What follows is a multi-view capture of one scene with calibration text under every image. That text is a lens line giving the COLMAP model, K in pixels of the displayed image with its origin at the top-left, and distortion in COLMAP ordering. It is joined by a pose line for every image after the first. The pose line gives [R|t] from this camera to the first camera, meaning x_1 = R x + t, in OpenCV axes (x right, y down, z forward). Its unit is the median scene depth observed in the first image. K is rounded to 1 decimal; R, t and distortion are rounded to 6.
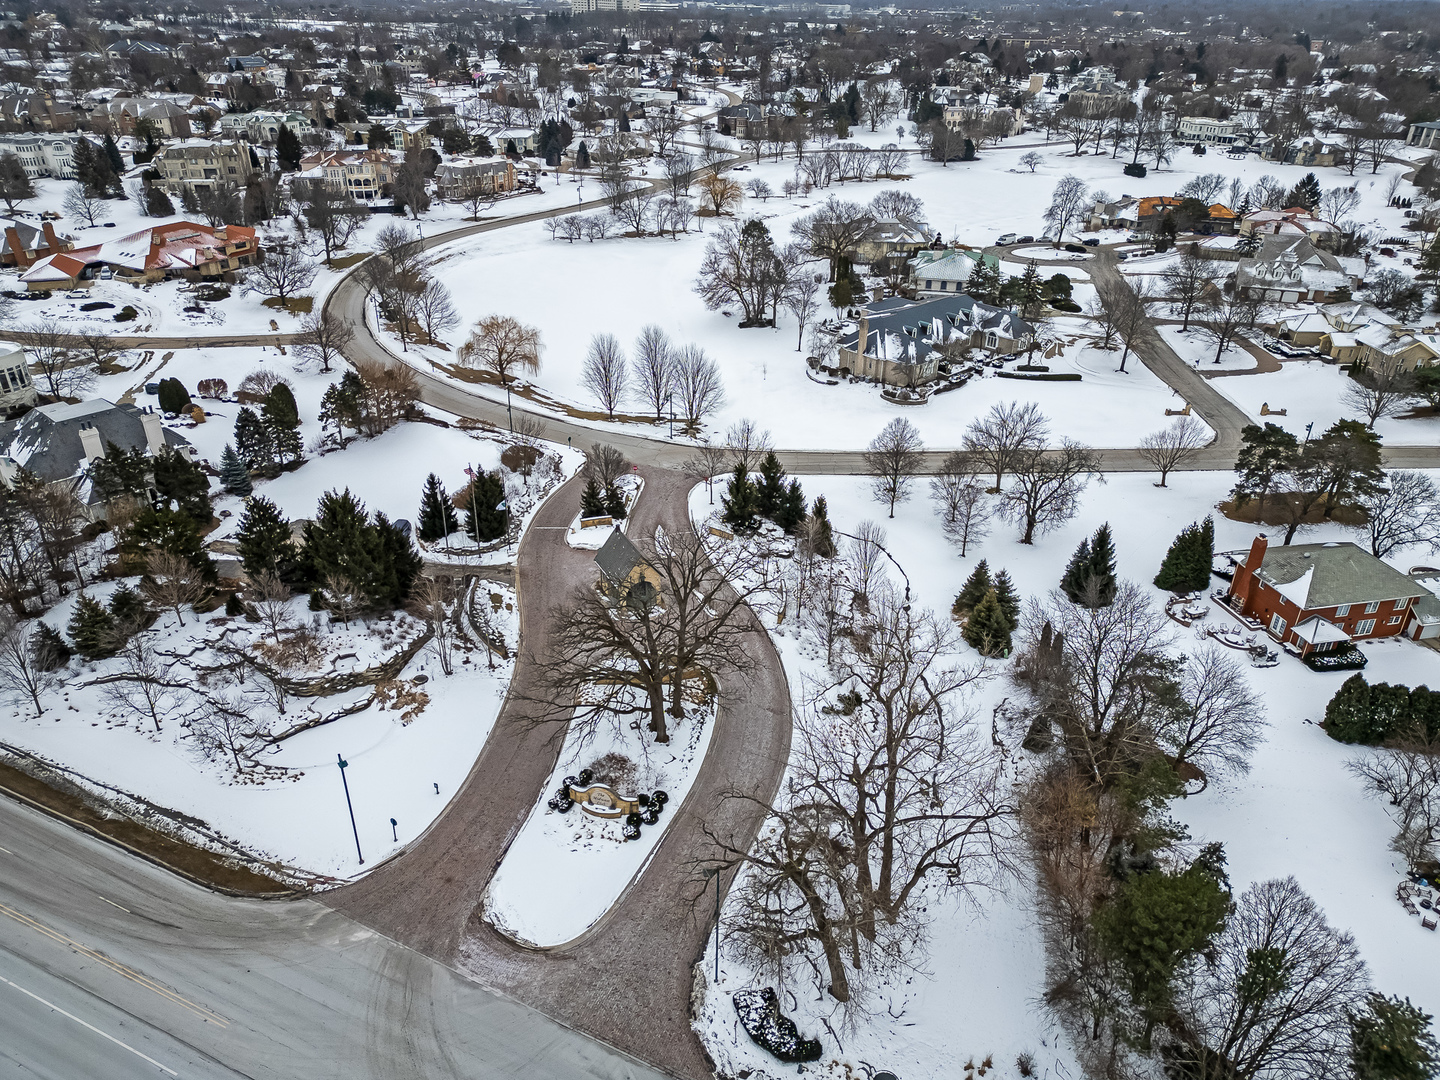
lens RADIAL K [[1013.7, 0, 720.0], [0, 1013.7, 540.0], [0, 0, 1]] dist [0.075658, -0.065671]
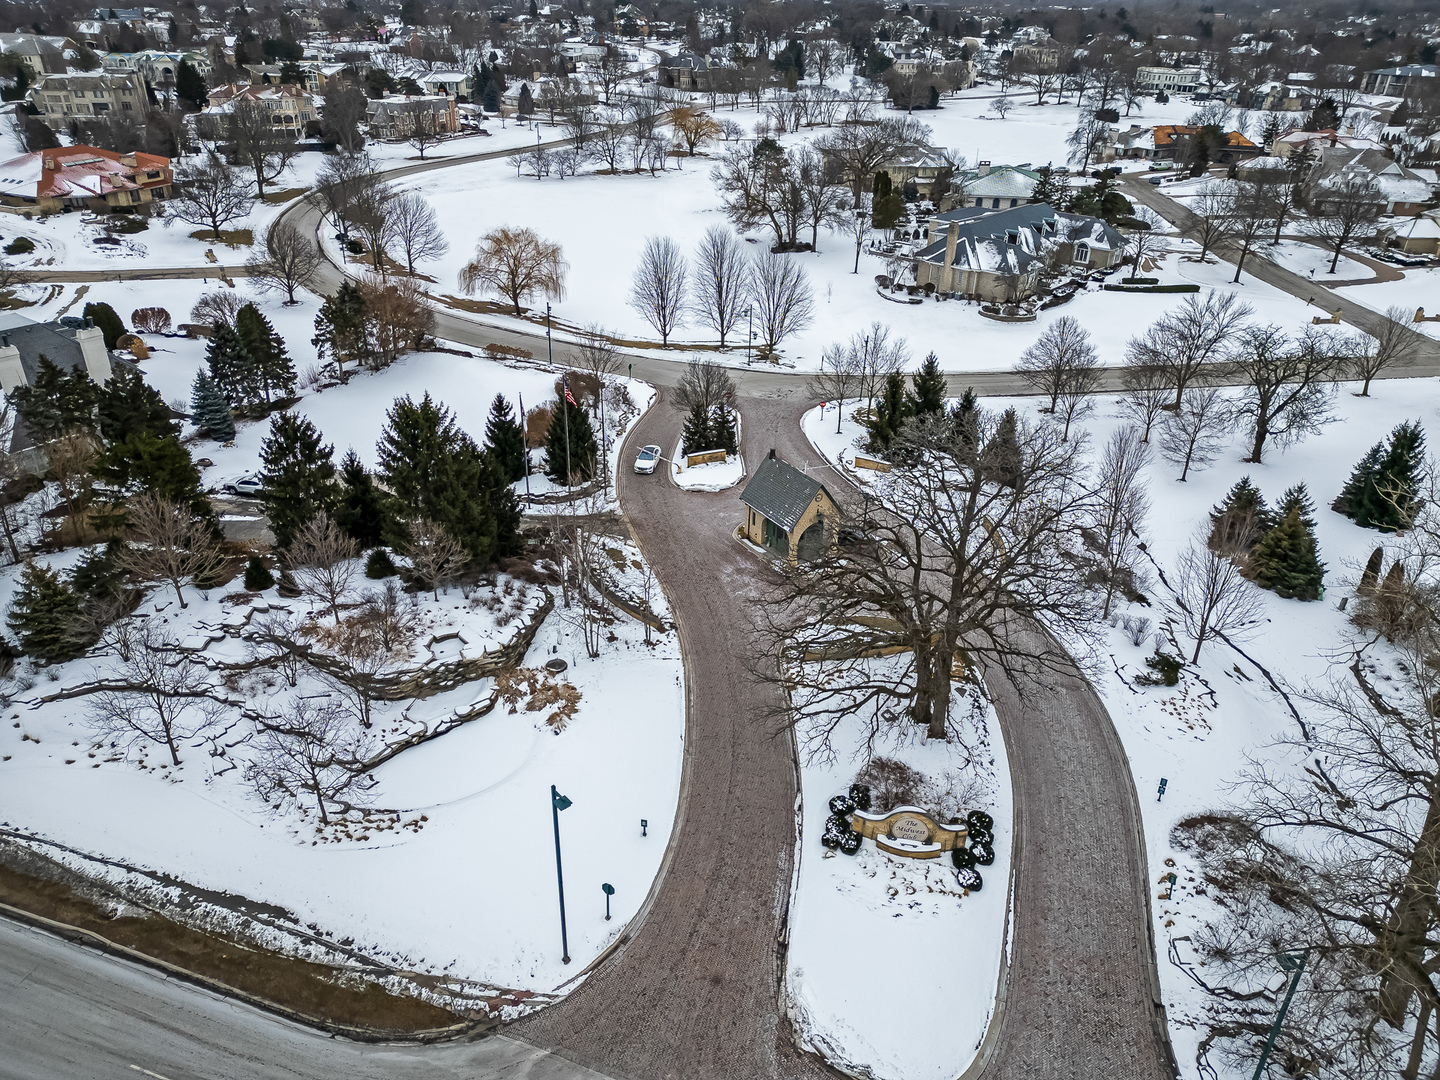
lens RADIAL K [[1013.7, 0, 720.0], [0, 1013.7, 540.0], [0, 0, 1]] dist [0.075658, -0.065671]
pose [[0.994896, -0.043035, 0.091266, -0.170561], [0.042509, 0.999066, 0.007709, 0.036041], [-0.091513, -0.003790, 0.995797, 0.217840]]
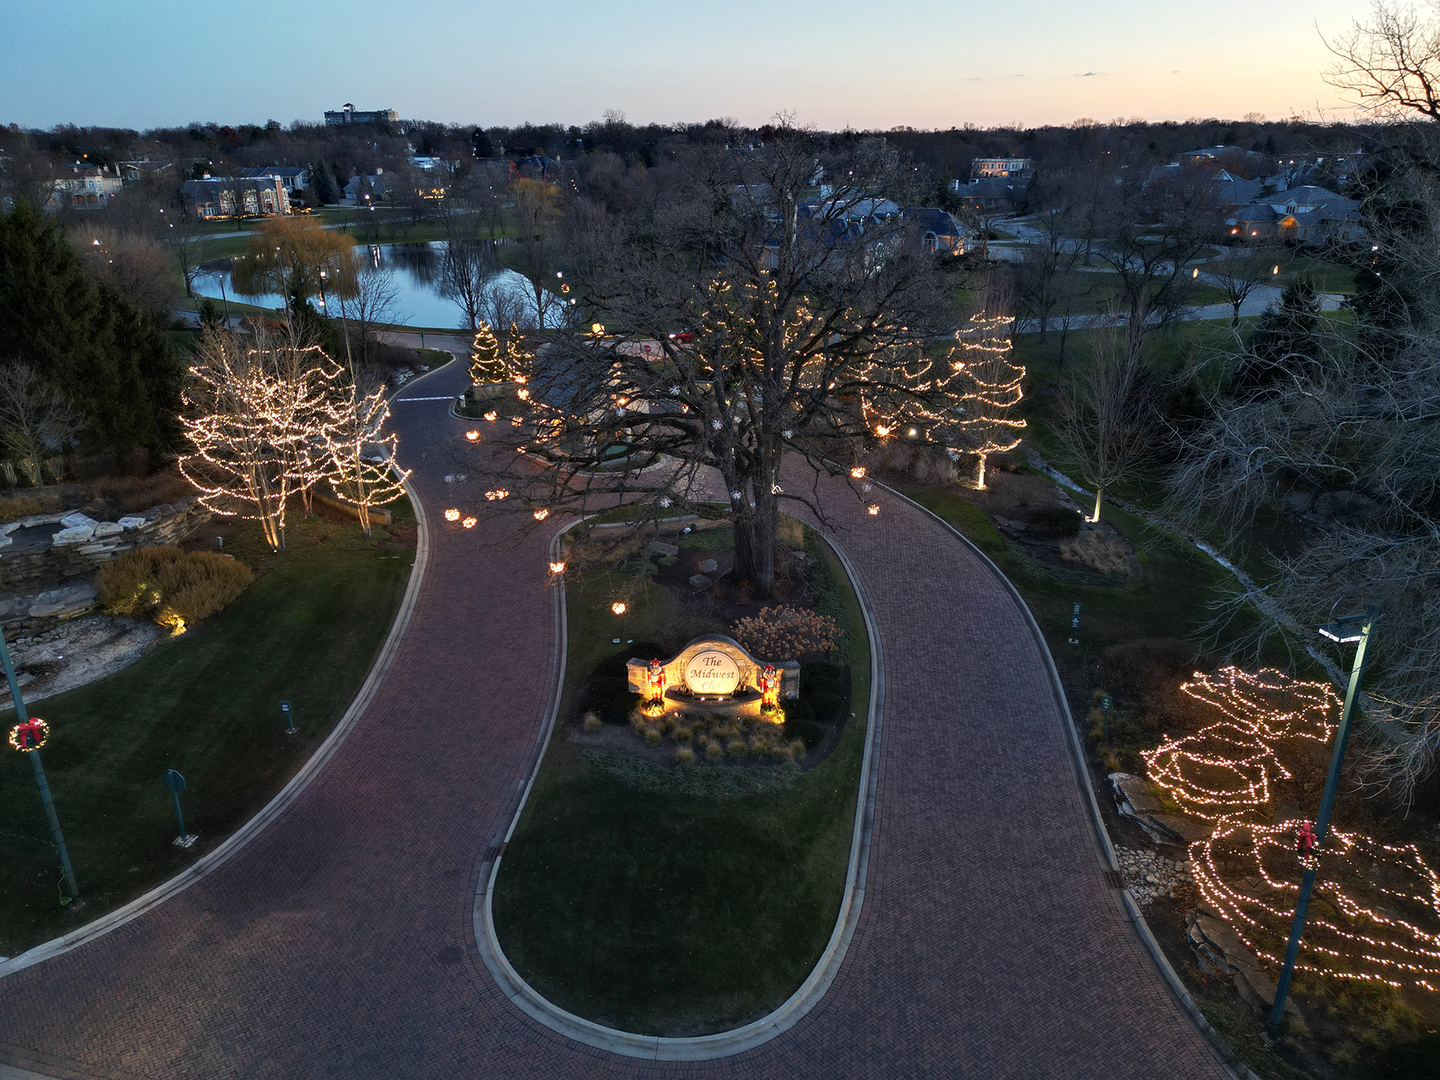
lens RADIAL K [[1013.7, 0, 720.0], [0, 1013.7, 540.0], [0, 0, 1]] dist [0.075658, -0.065671]
pose [[0.975151, -0.097330, 0.199017, -0.113200], [0.120702, 0.986701, -0.108871, 0.145658], [-0.185774, 0.130187, 0.973930, 0.348227]]
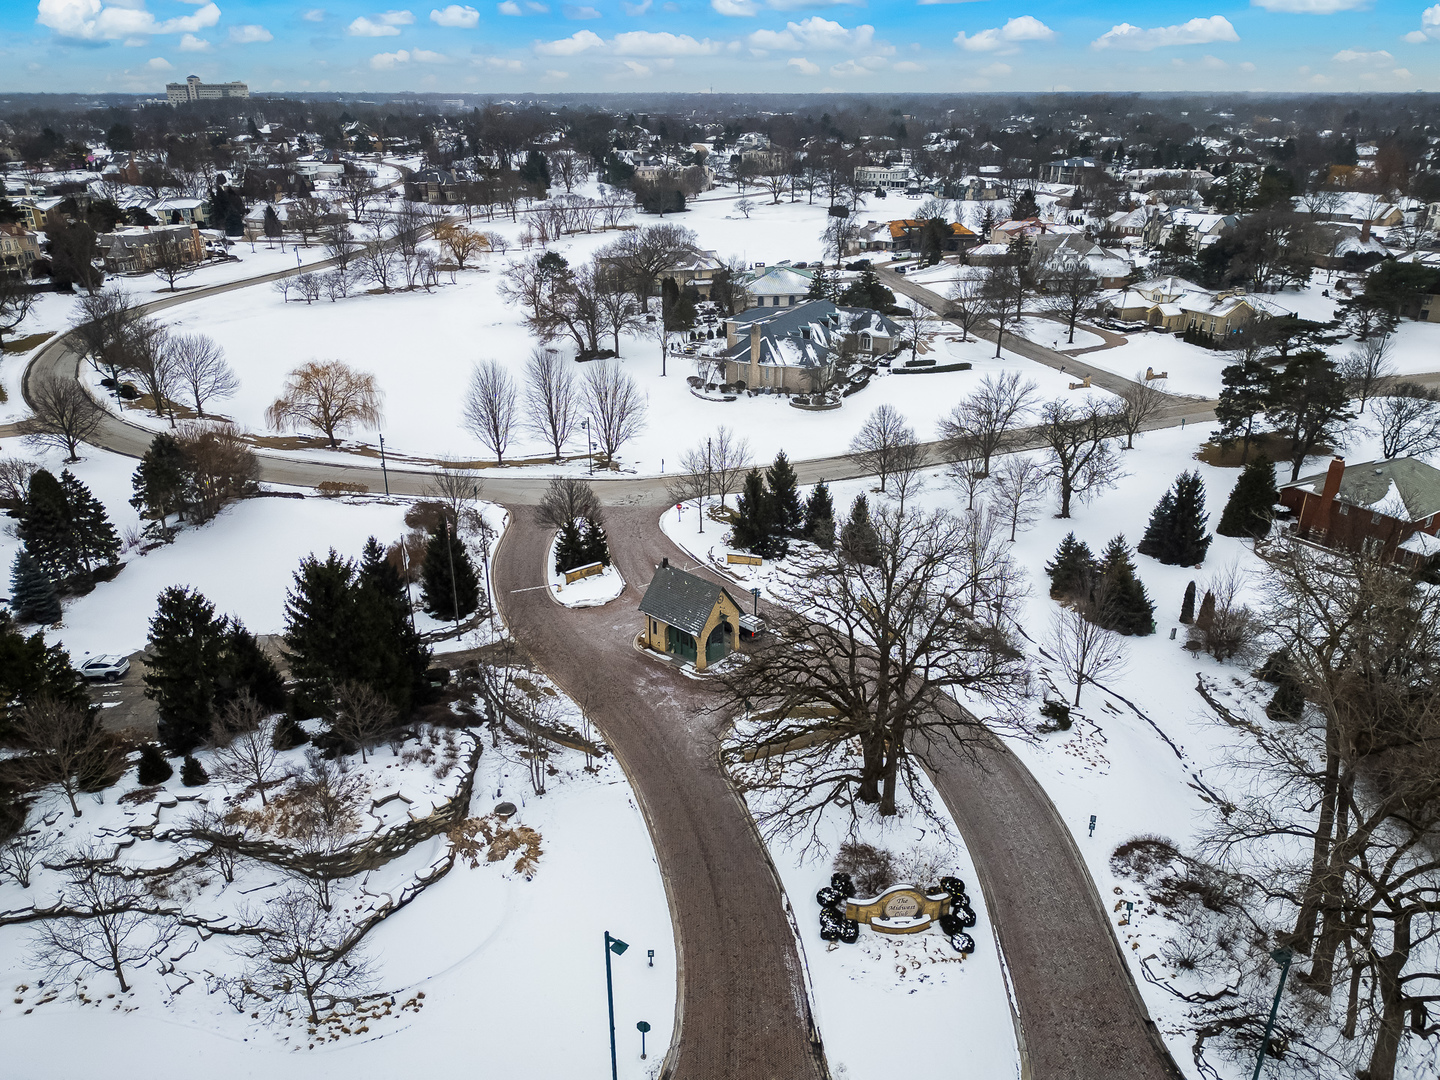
lens RADIAL K [[1024.5, 0, 720.0], [0, 1024.5, 540.0], [0, 0, 1]] dist [0.061591, -0.073710]
pose [[0.939132, -0.150987, 0.308600, -0.241542], [0.175869, 0.982915, -0.054302, 0.016864], [-0.295129, 0.105270, 0.949641, 0.208999]]
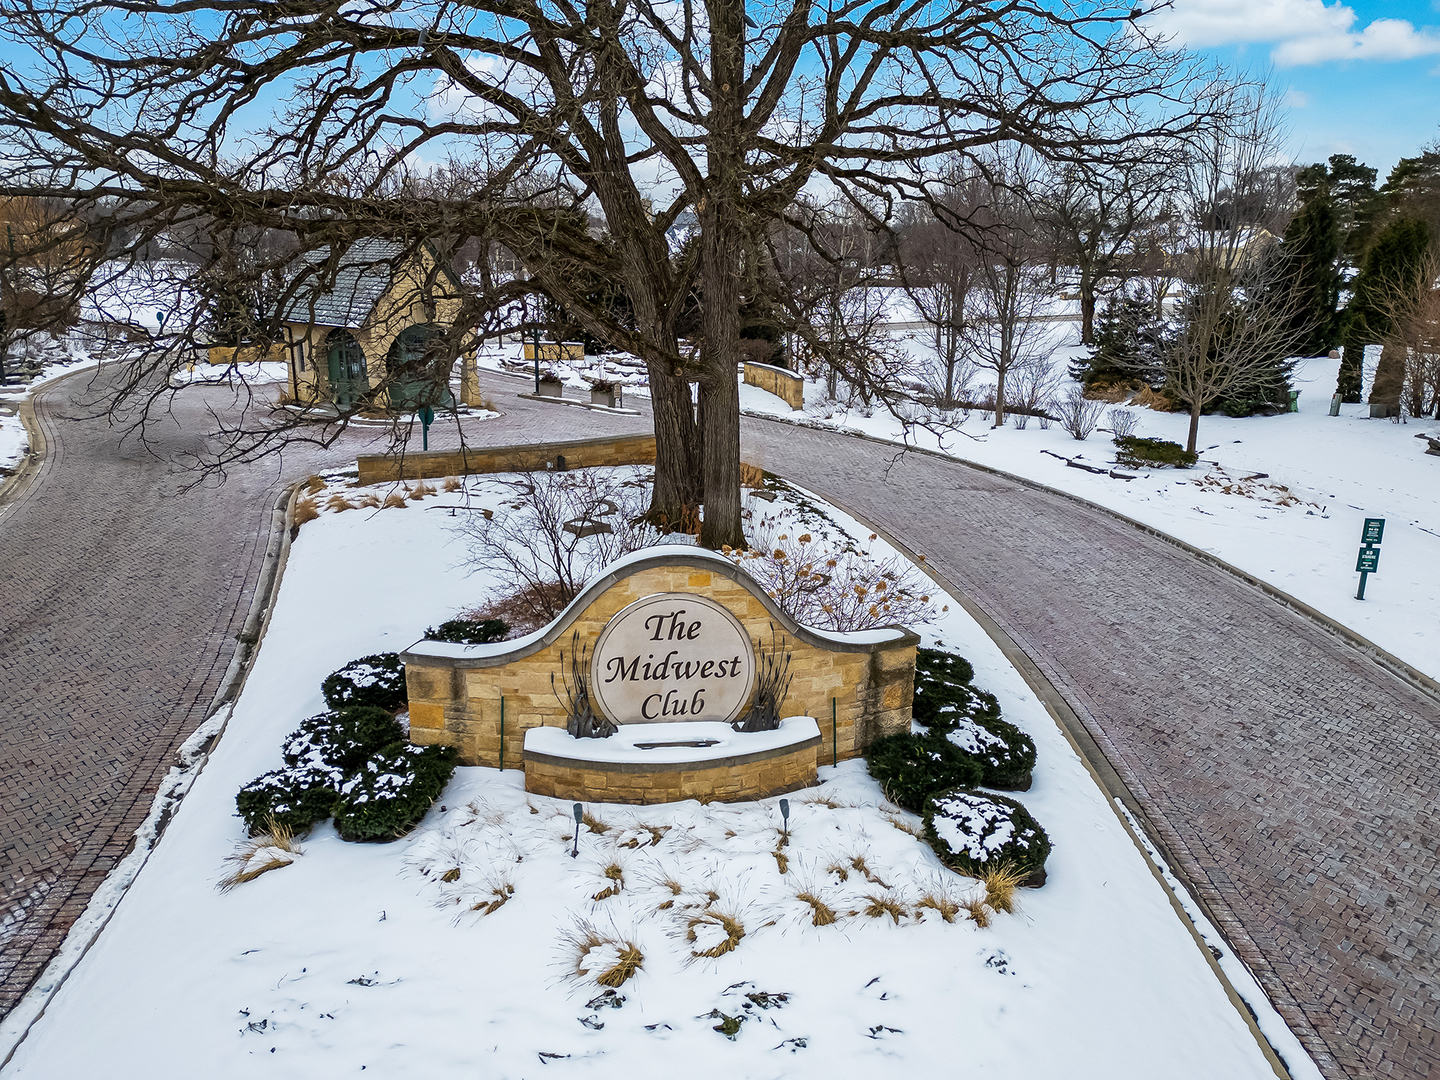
lens RADIAL K [[1013.7, 0, 720.0], [0, 1013.7, 540.0], [0, 0, 1]] dist [0.075658, -0.065671]
pose [[0.928645, -0.109088, 0.354569, -0.093100], [0.180234, 0.968074, -0.174208, 0.155597], [-0.324245, 0.225682, 0.918658, 0.515278]]
